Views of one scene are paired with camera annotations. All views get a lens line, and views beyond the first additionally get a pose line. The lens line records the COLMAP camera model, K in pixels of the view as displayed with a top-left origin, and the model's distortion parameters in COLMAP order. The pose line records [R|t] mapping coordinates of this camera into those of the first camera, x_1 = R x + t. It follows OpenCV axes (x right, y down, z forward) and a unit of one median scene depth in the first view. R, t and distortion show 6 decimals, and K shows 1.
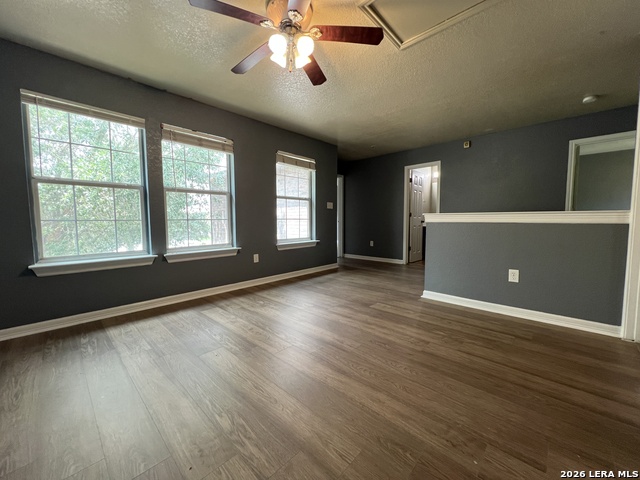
lens RADIAL K [[256.5, 0, 317.6], [0, 256.5, 239.4], [0, 0, 1]] dist [-0.001295, -0.000393]
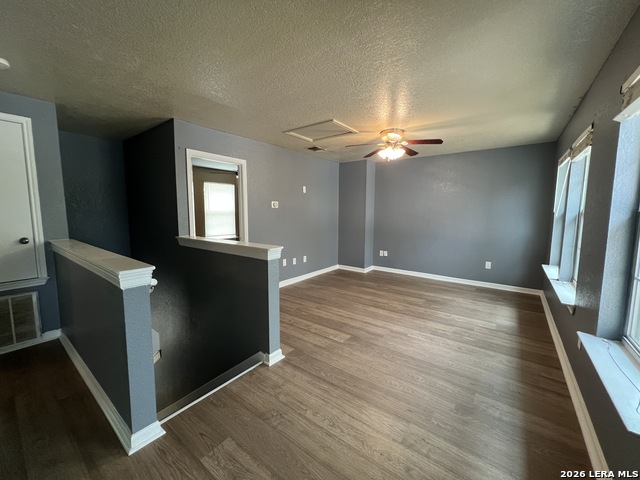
lens RADIAL K [[256.5, 0, 318.8], [0, 256.5, 236.4], [0, 0, 1]] dist [-0.001295, -0.000393]
pose [[-0.993766, 0.011275, -0.110917, 0.478507], [-0.008544, 0.984245, 0.176605, -0.314362], [0.111161, 0.176451, -0.978012, 2.096427]]
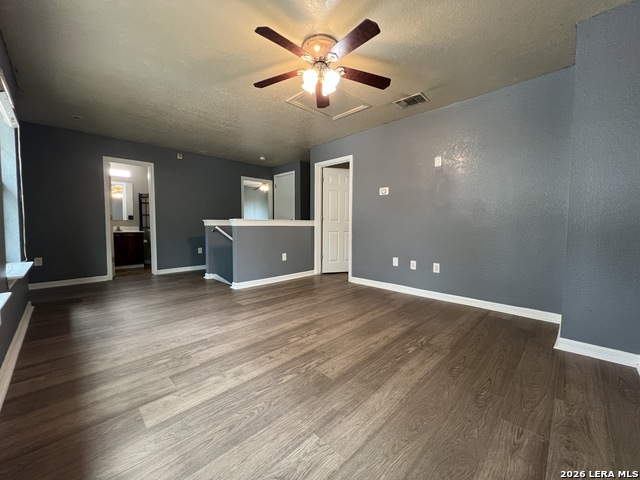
lens RADIAL K [[256.5, 0, 318.3], [0, 256.5, 238.2], [0, 0, 1]] dist [-0.001295, -0.000393]
pose [[0.022597, -0.047993, 0.998592, -0.937313], [0.075201, 0.996099, 0.046171, -0.044293], [-0.996912, 0.074052, 0.026118, 0.719940]]
